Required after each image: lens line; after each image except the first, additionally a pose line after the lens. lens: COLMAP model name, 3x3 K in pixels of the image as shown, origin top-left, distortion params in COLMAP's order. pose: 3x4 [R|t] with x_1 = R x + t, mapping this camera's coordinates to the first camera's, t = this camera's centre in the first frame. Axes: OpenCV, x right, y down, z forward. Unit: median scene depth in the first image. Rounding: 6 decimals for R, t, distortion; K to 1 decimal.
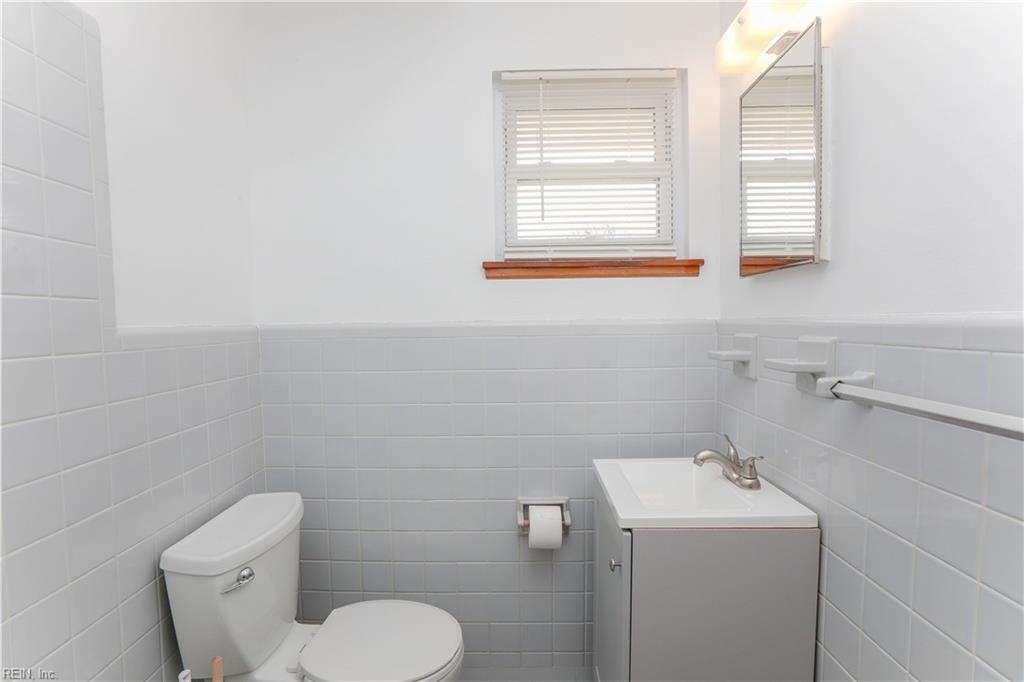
lens RADIAL K [[509.6, 0, 511.2], [0, 509.6, 332.0], [0, 0, 1]] dist [-0.000189, 0.000298]
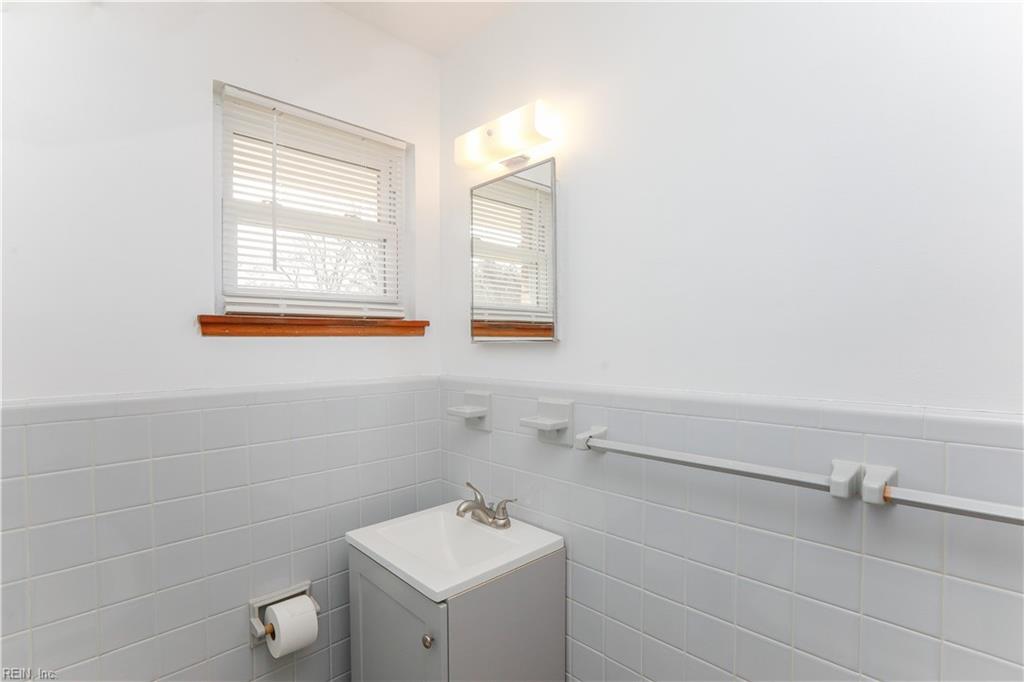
lens RADIAL K [[492.9, 0, 511.4], [0, 492.9, 345.9], [0, 0, 1]] dist [-0.016804, 0.000169]
pose [[0.708733, 0.003960, 0.705466, -0.248792], [0.011809, 0.999778, -0.017476, -0.071888], [-0.705378, 0.020717, 0.708529, 0.129448]]
